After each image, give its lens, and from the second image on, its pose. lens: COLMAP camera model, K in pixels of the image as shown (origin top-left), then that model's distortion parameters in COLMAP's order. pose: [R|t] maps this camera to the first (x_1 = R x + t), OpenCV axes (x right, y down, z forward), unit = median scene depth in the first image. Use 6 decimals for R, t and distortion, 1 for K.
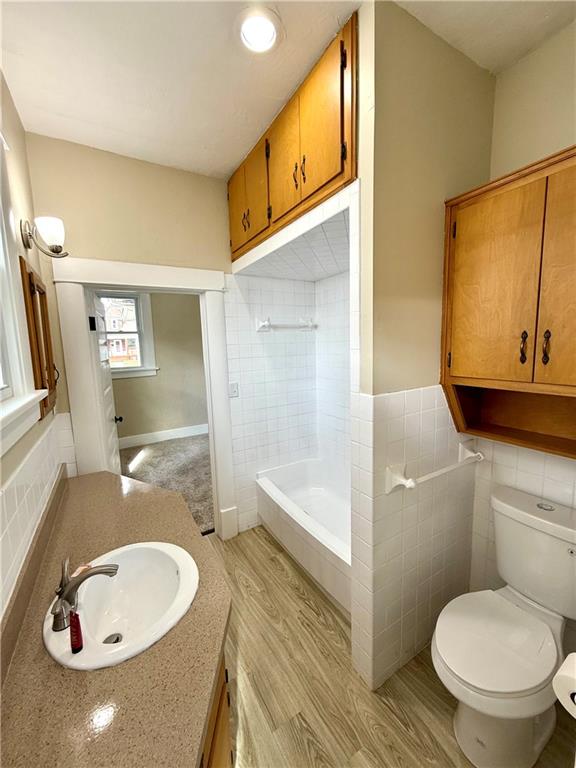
lens RADIAL K [[306.0, 0, 288.9], [0, 306.0, 384.1], [0, 0, 1]] dist [-0.000083, -0.000309]
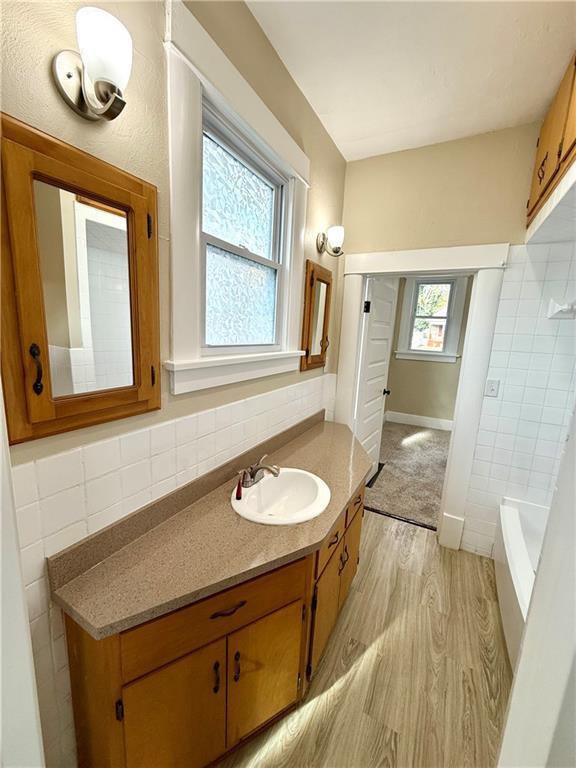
lens RADIAL K [[306.0, 0, 289.1], [0, 306.0, 384.3], [0, 0, 1]] dist [-0.000083, -0.000309]
pose [[0.514961, 0.208808, -0.831393, 0.254105], [-0.173528, 0.975191, 0.137441, -0.010063], [0.839466, 0.073493, 0.538420, 0.097551]]
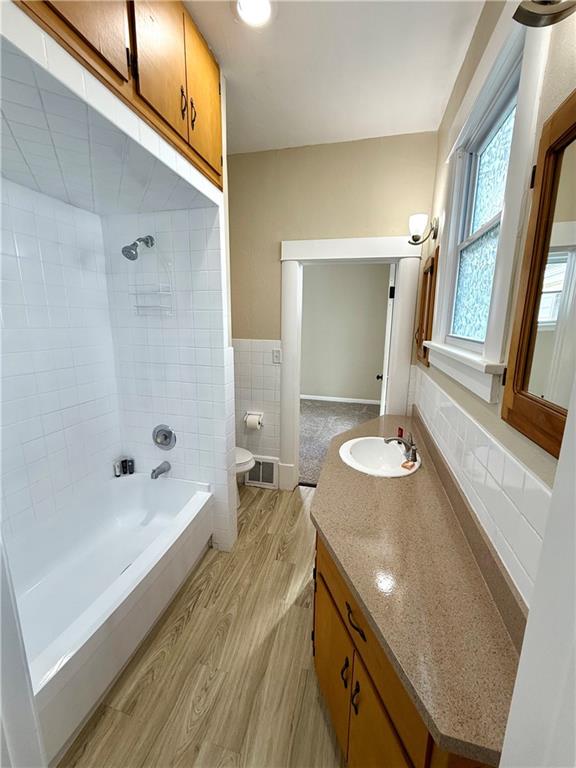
lens RADIAL K [[306.0, 0, 288.8], [0, 306.0, 380.0], [0, 0, 1]] dist [-0.000083, -0.000309]
pose [[-0.708939, -0.106607, 0.697166, -0.594099], [0.105303, 0.961429, 0.254098, -0.096218], [-0.697364, 0.253554, -0.670368, 1.070719]]
